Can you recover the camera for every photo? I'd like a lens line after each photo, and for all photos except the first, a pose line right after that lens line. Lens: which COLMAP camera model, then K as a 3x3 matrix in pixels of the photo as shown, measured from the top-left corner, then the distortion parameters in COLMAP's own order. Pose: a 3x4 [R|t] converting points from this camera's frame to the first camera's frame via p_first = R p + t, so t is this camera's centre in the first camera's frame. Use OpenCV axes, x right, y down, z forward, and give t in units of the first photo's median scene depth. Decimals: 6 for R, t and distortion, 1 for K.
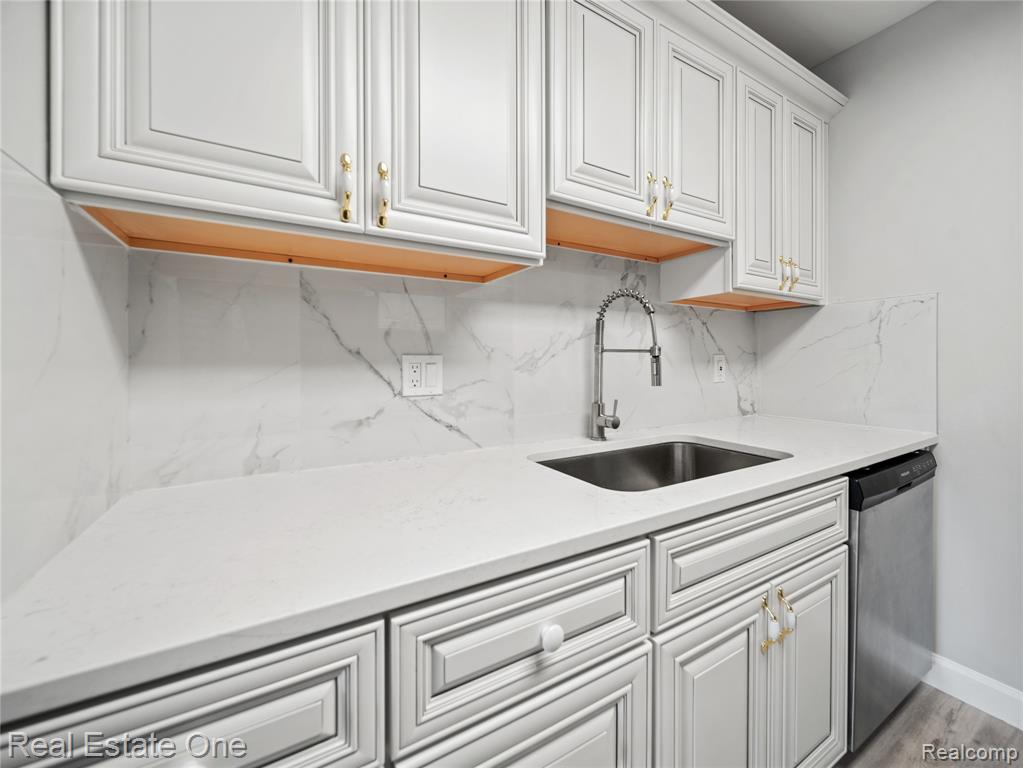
lens RADIAL K [[455.5, 0, 514.4], [0, 455.5, 359.0], [0, 0, 1]] dist [0.014619, -0.000584]
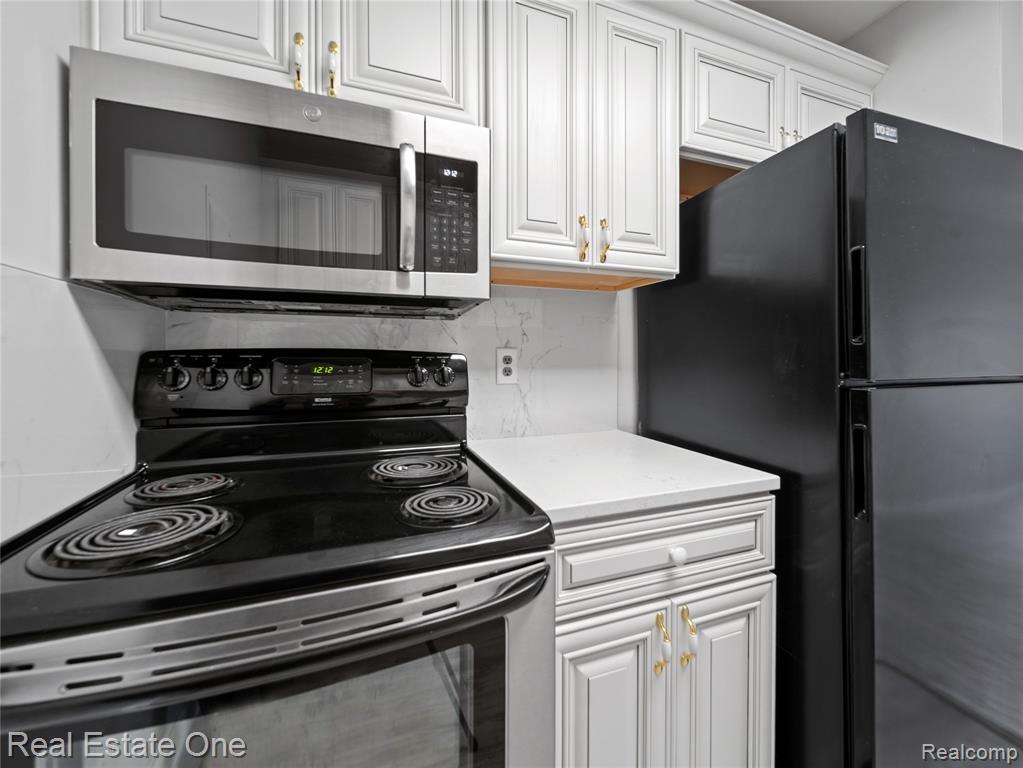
lens RADIAL K [[344.1, 0, 511.1], [0, 344.1, 365.4], [0, 0, 1]] dist [0.000527, -0.000015]
pose [[0.961733, 0.015867, -0.273527, 0.368255], [-0.004421, 0.999090, 0.042411, -0.000698], [0.273951, -0.039579, 0.960929, 0.240125]]
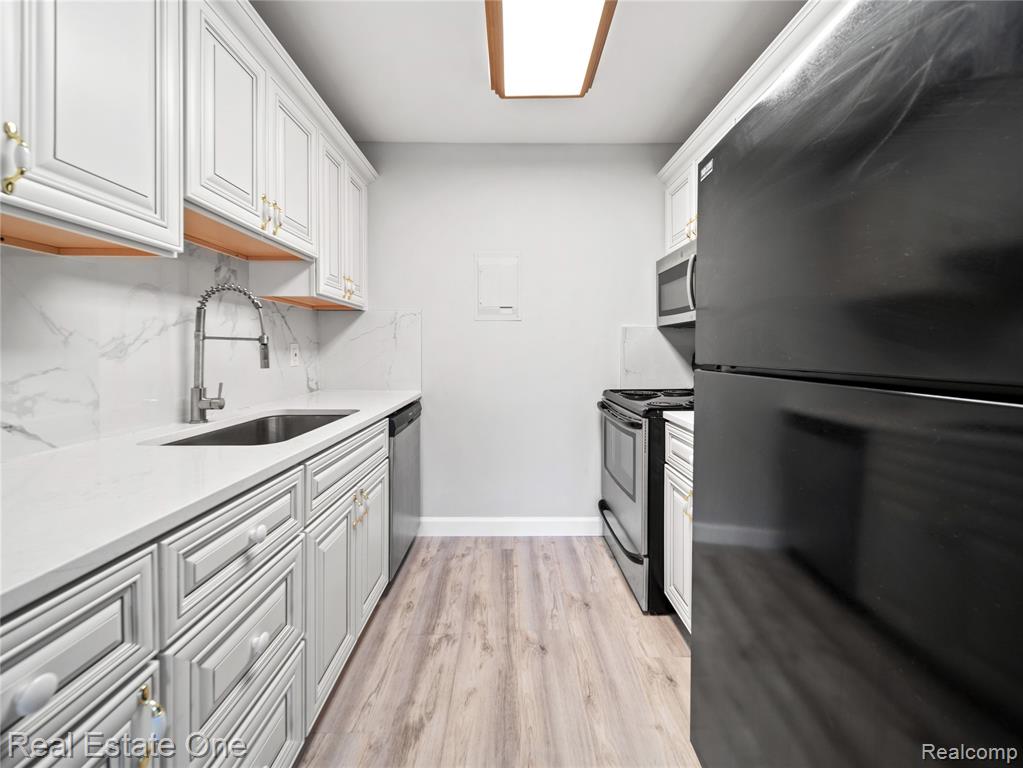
lens RADIAL K [[416.5, 0, 512.1], [0, 416.5, 362.0], [0, 0, 1]] dist [-0.000023, -0.000402]
pose [[0.542091, -0.013966, 0.840204, -0.262091], [-0.018672, 0.999415, 0.028660, -0.000259], [-0.840112, -0.031225, 0.541513, -0.167823]]
